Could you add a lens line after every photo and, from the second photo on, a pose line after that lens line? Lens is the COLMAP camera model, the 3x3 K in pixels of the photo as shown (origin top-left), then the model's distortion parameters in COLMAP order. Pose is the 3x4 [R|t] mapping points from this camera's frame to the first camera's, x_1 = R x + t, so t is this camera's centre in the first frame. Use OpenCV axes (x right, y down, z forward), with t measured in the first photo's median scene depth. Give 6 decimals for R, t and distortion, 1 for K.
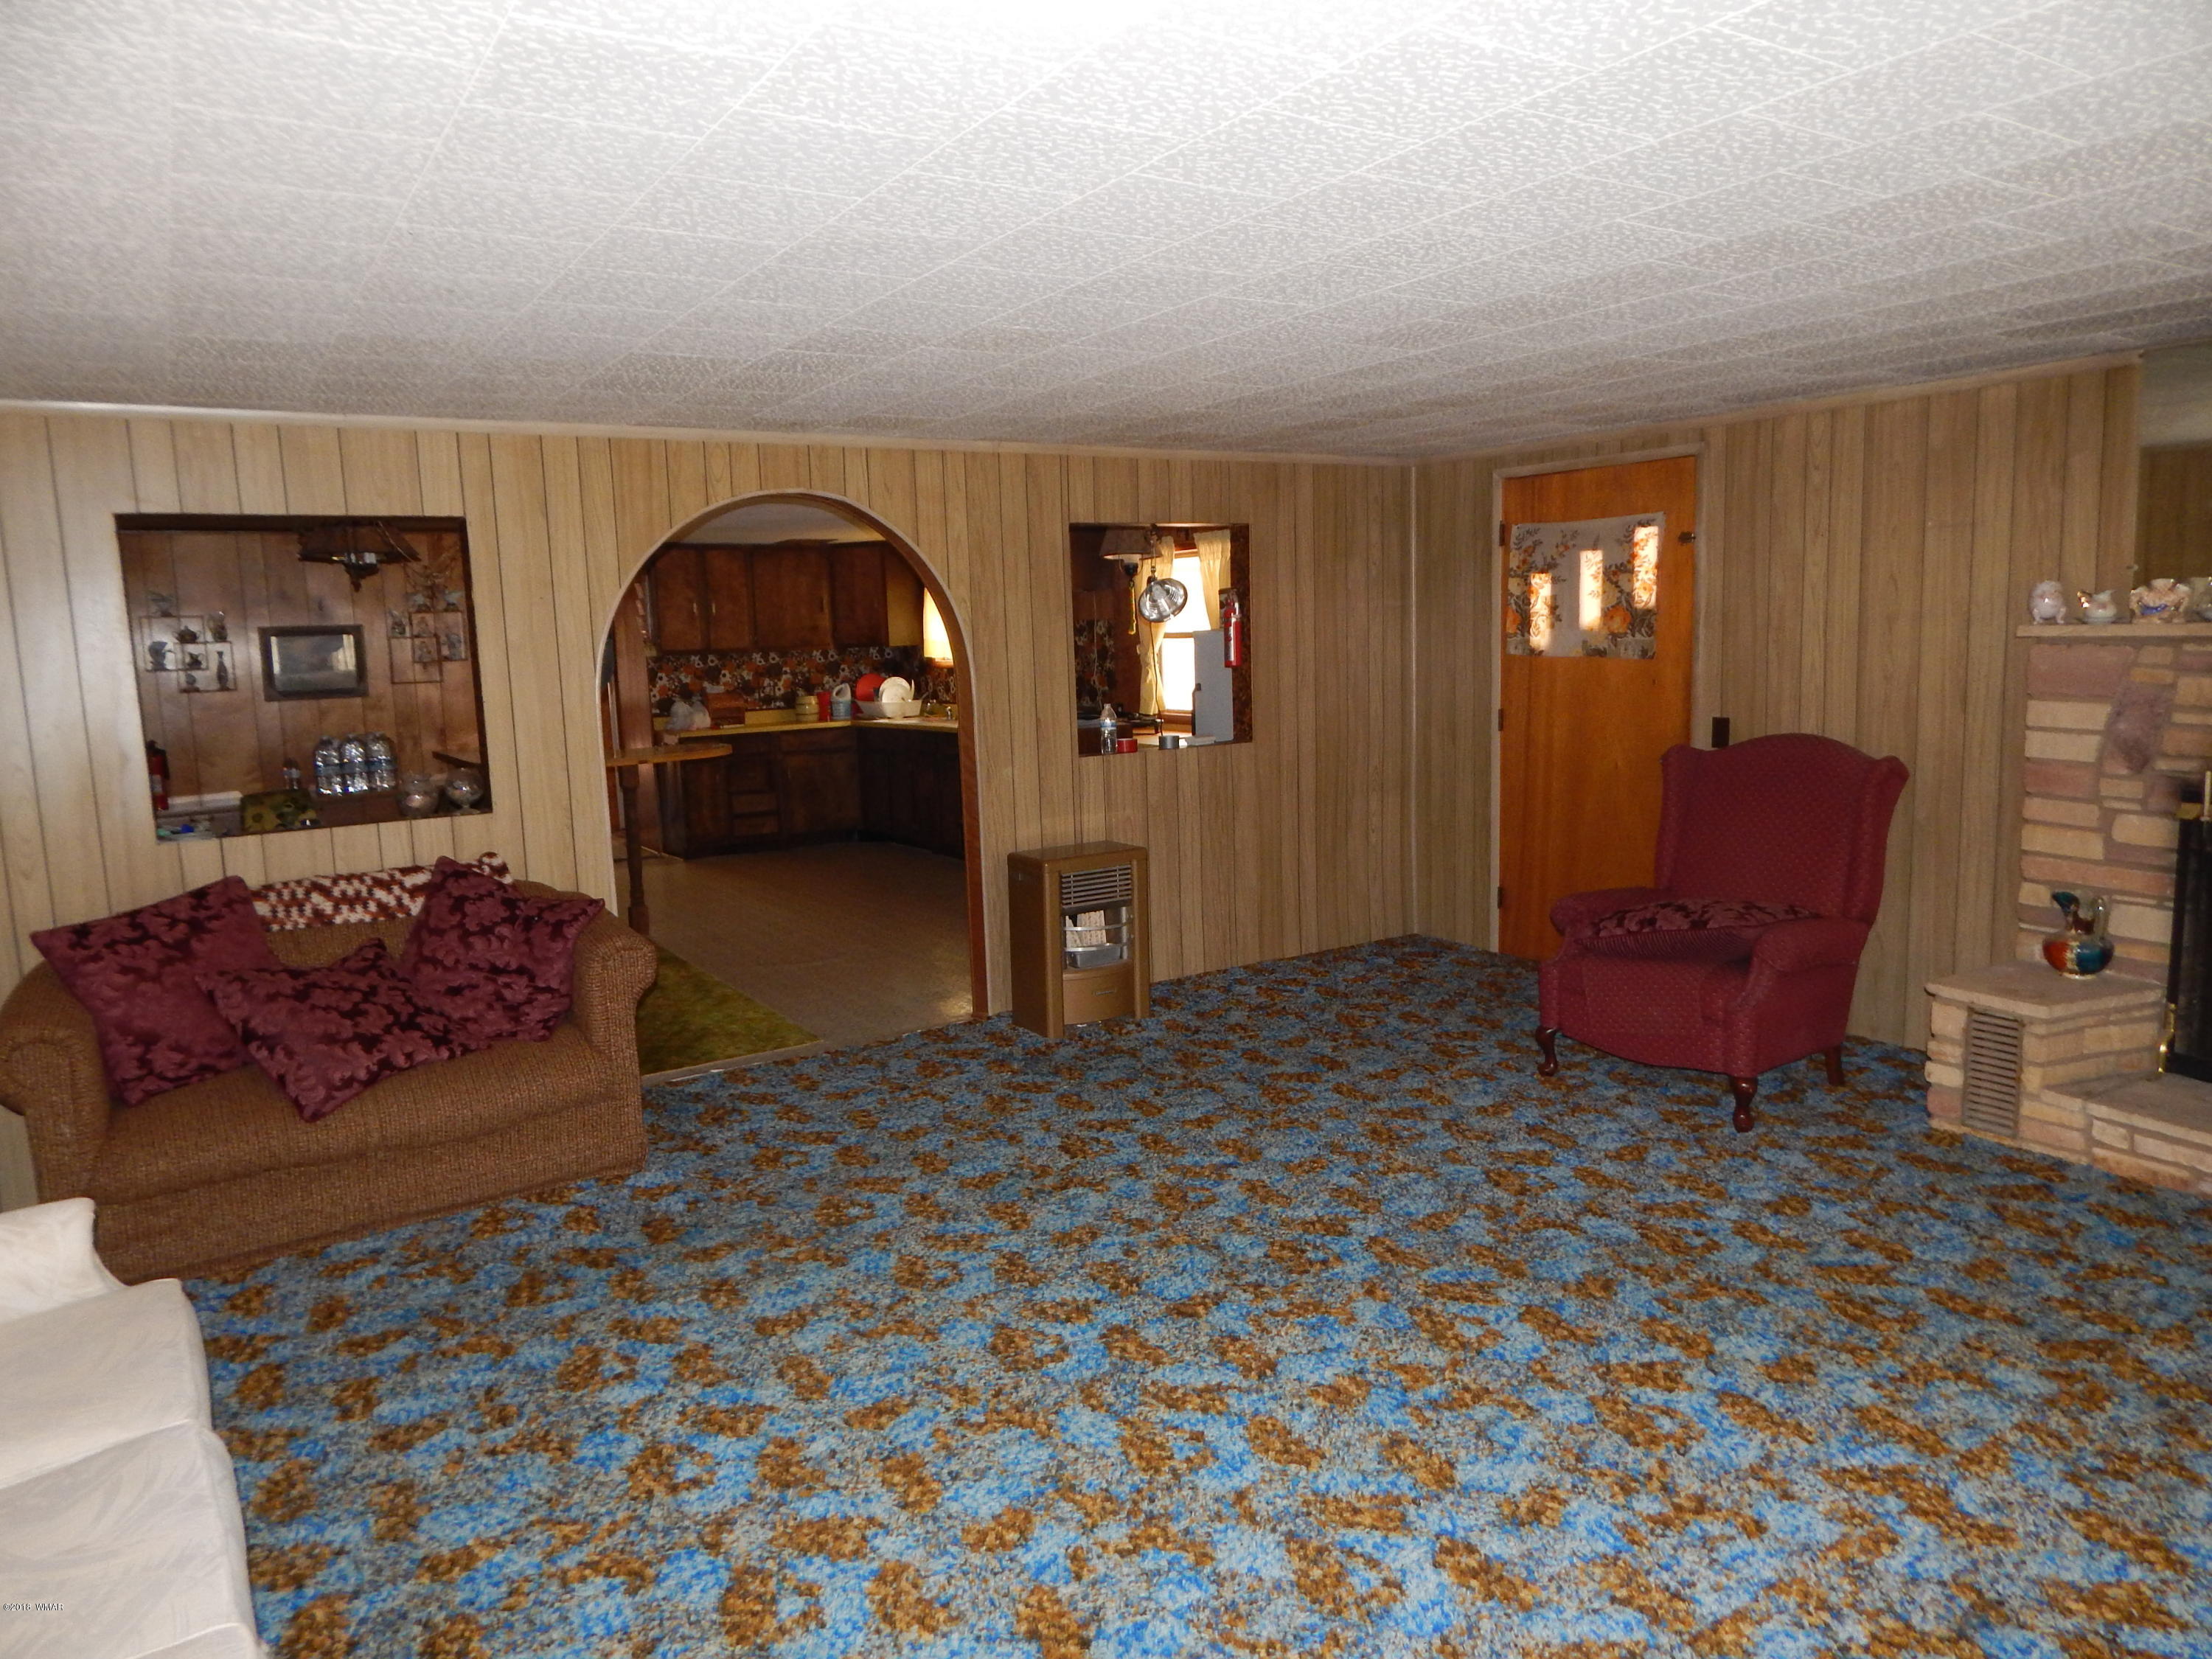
lens RADIAL K [[1442.4, 0, 1112.2], [0, 1442.4, 826.0], [0, 0, 1]] dist [0.006057, -0.014133]
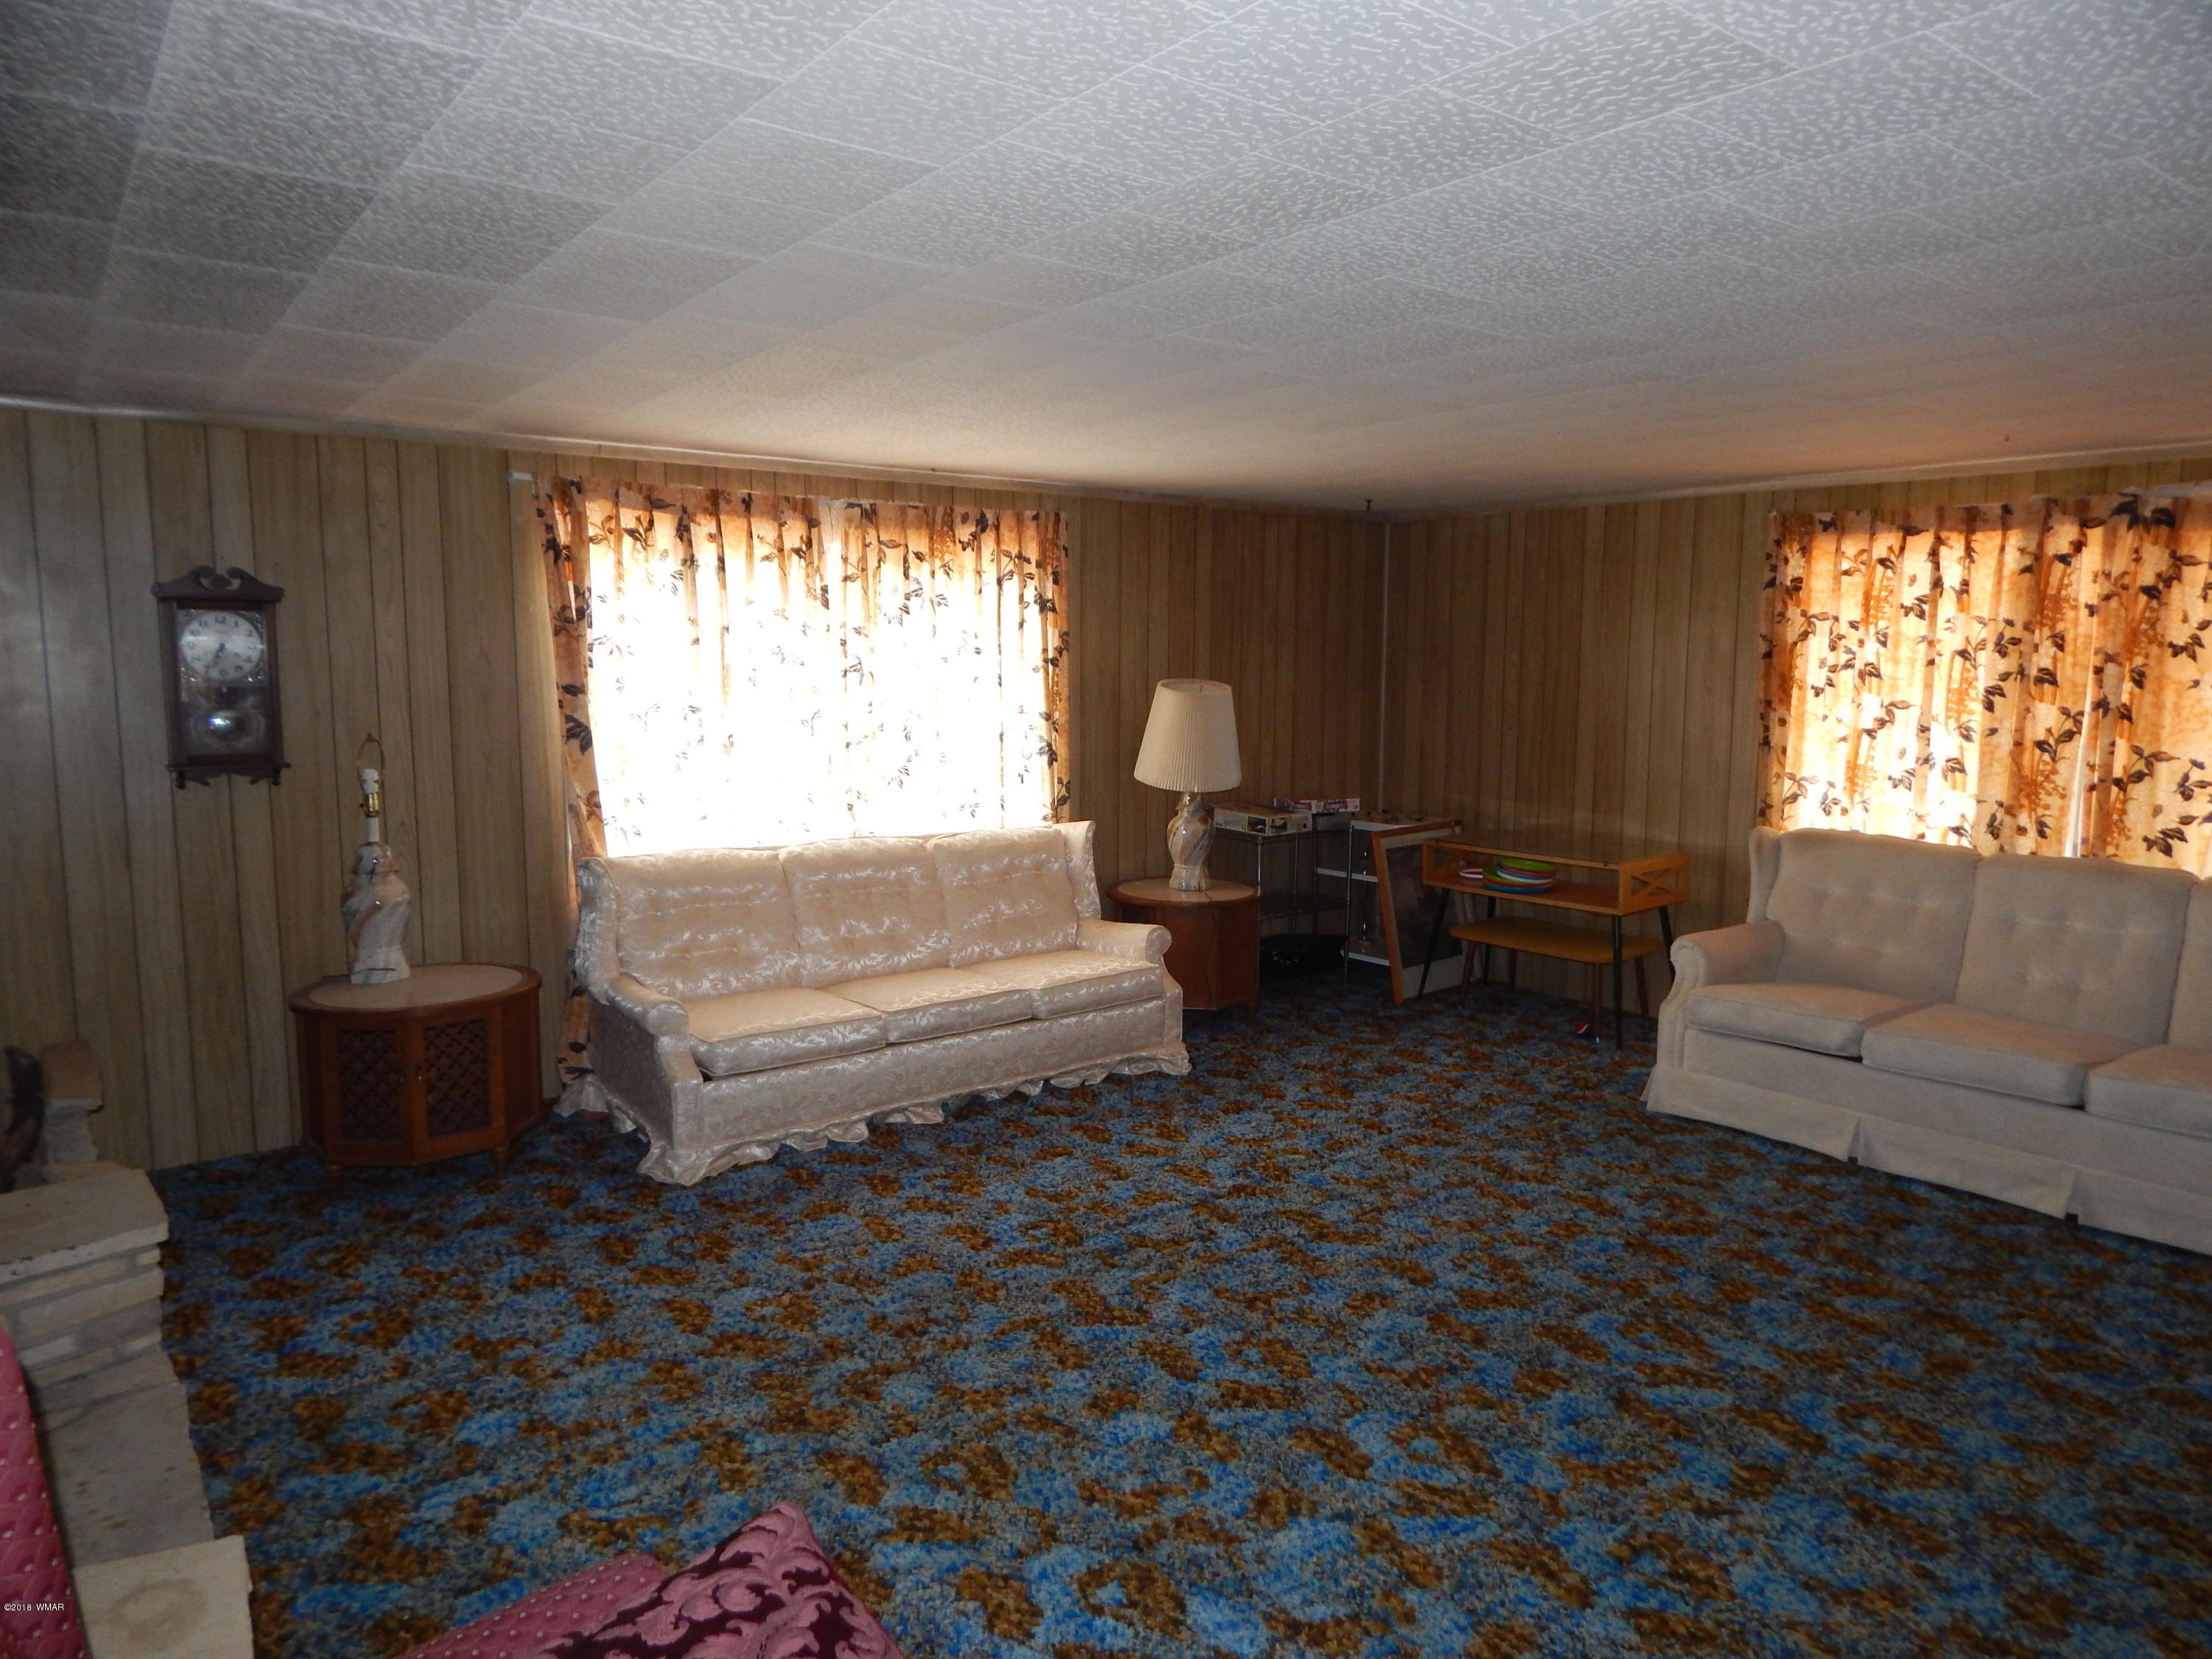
lens RADIAL K [[1469.2, 0, 1104.7], [0, 1469.2, 812.3], [0, 0, 1]] dist [0.004831, 0.001343]
pose [[-0.997391, 0.029245, -0.065997, 0.391753], [0.011970, 0.968607, 0.248308, -0.210011], [0.071186, 0.246871, -0.966430, 1.397876]]
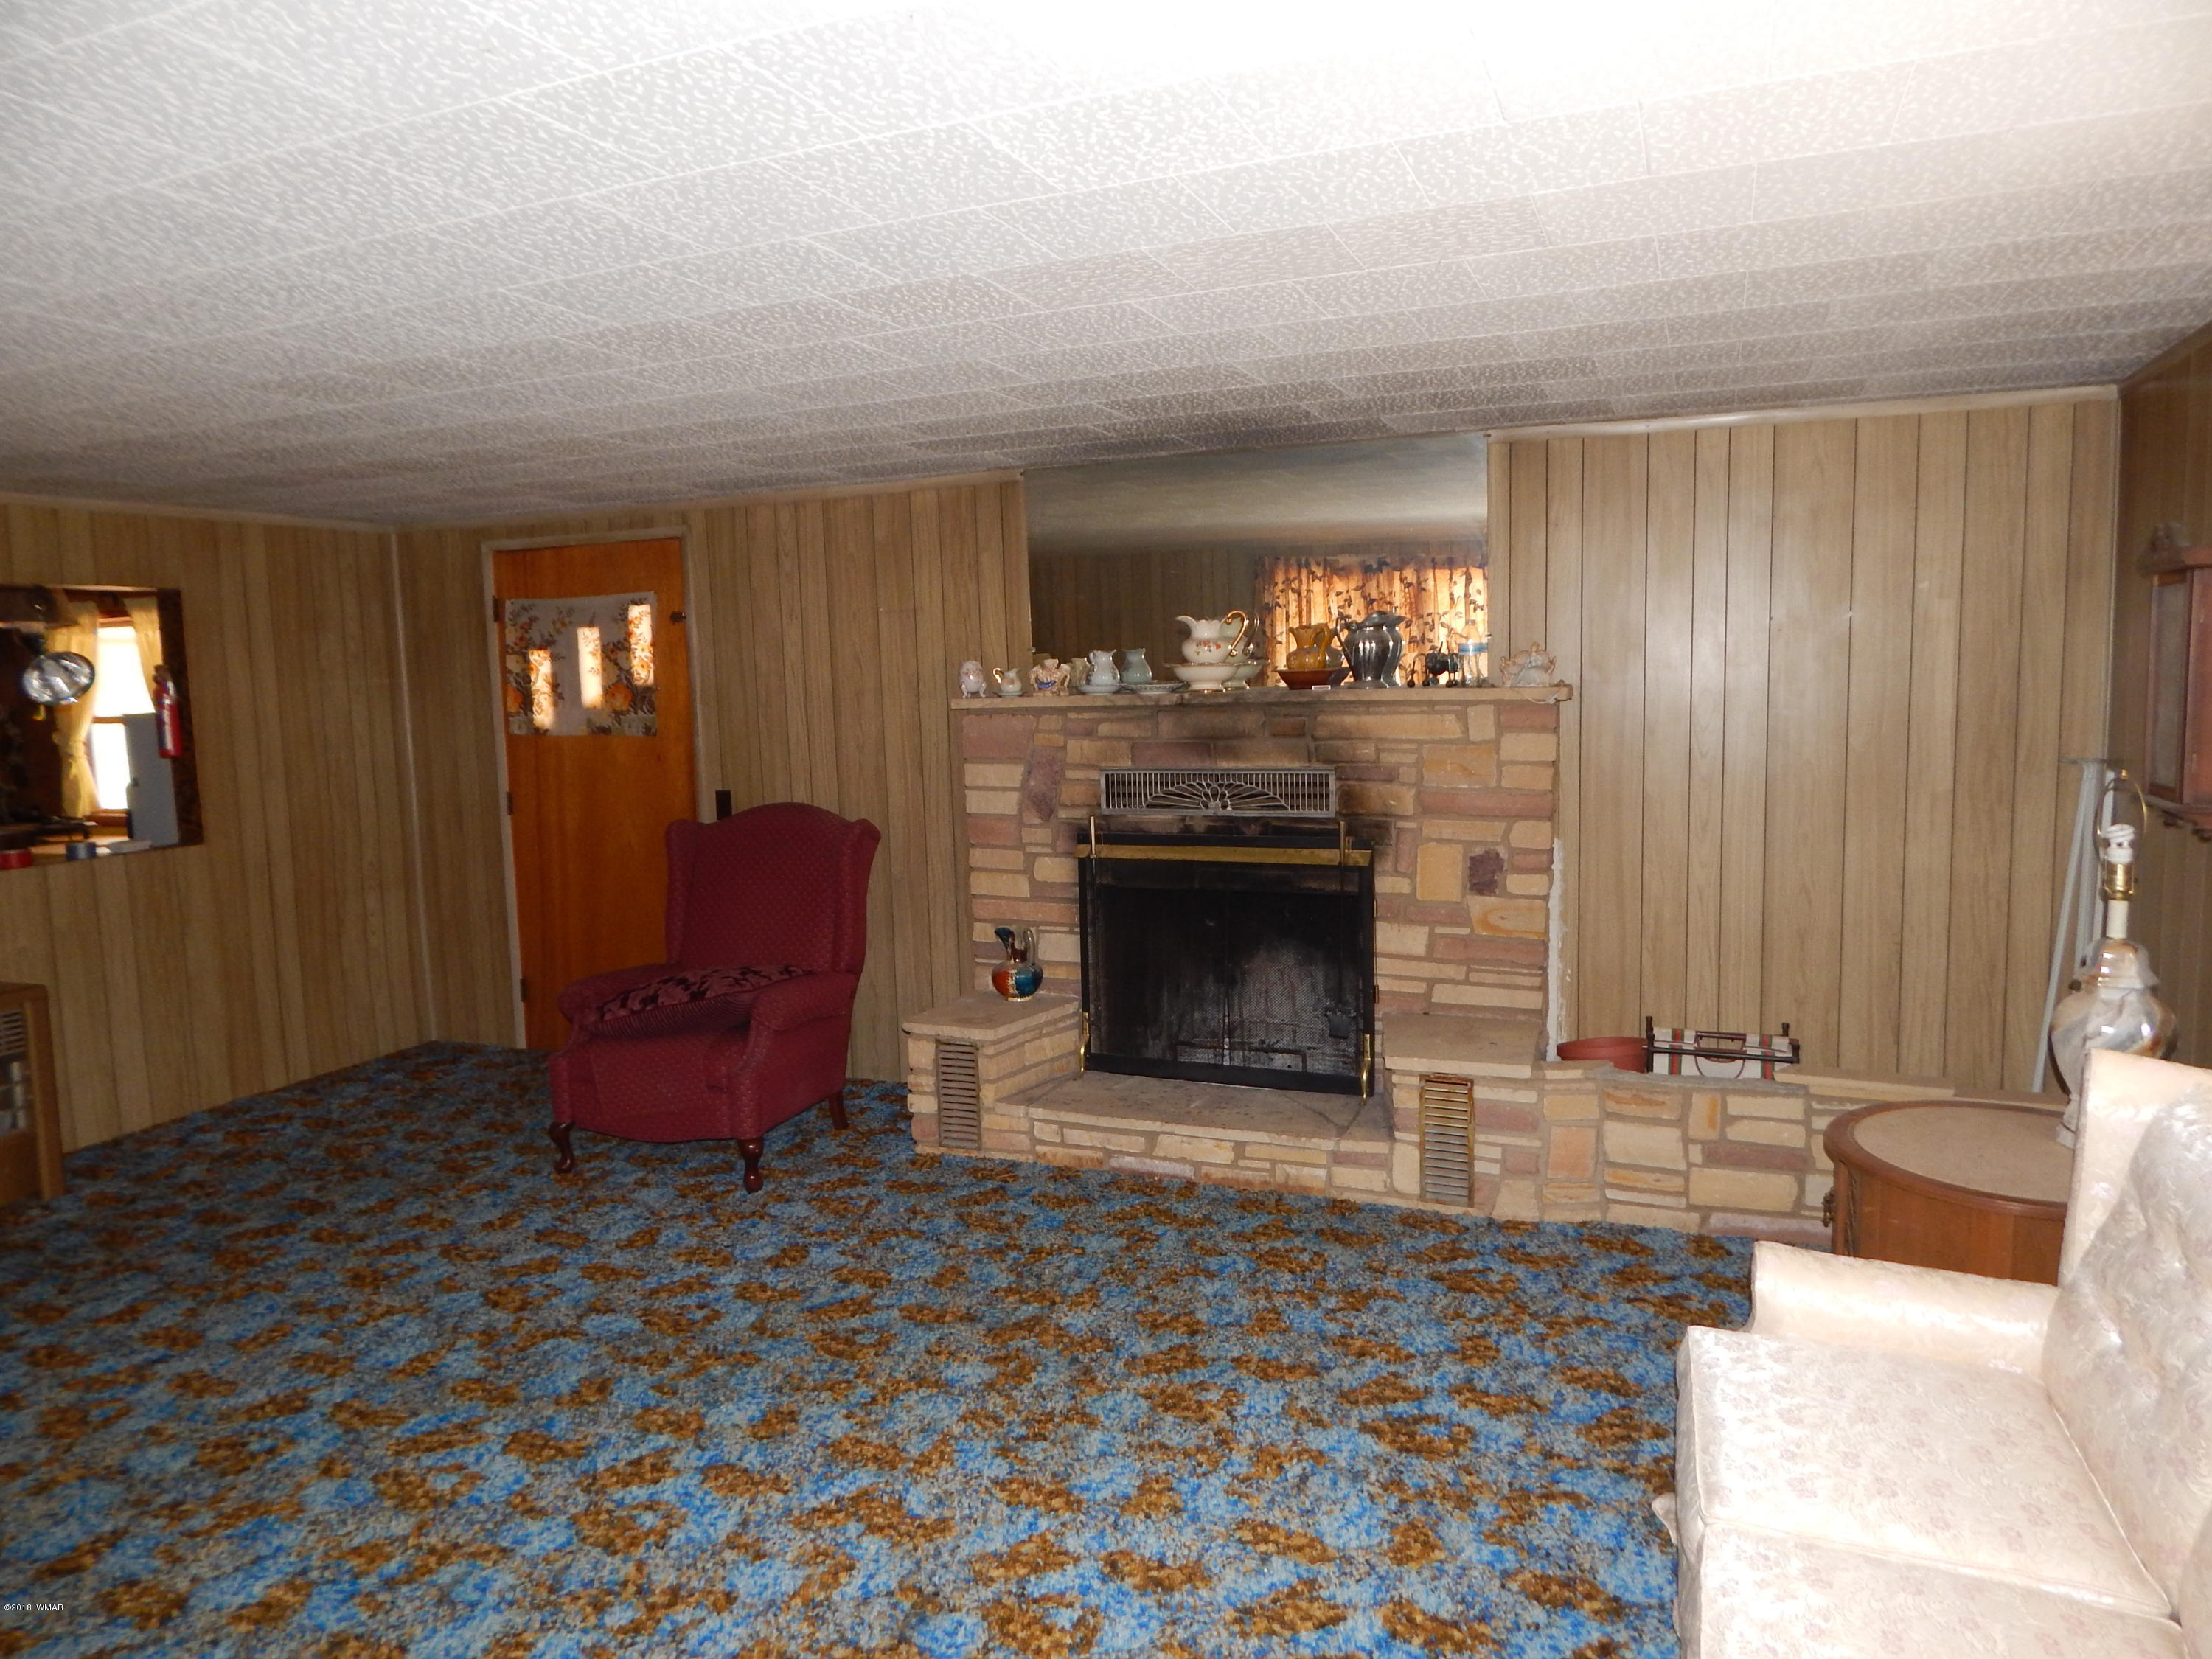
lens RADIAL K [[1448.3, 0, 1106.0], [0, 1448.3, 829.5], [0, 0, 1]] dist [0.002626, -0.005444]
pose [[0.817871, -0.061302, 0.572127, 0.073035], [0.090331, 0.995659, -0.022448, 0.000933], [-0.568267, 0.070041, 0.819858, -0.005141]]
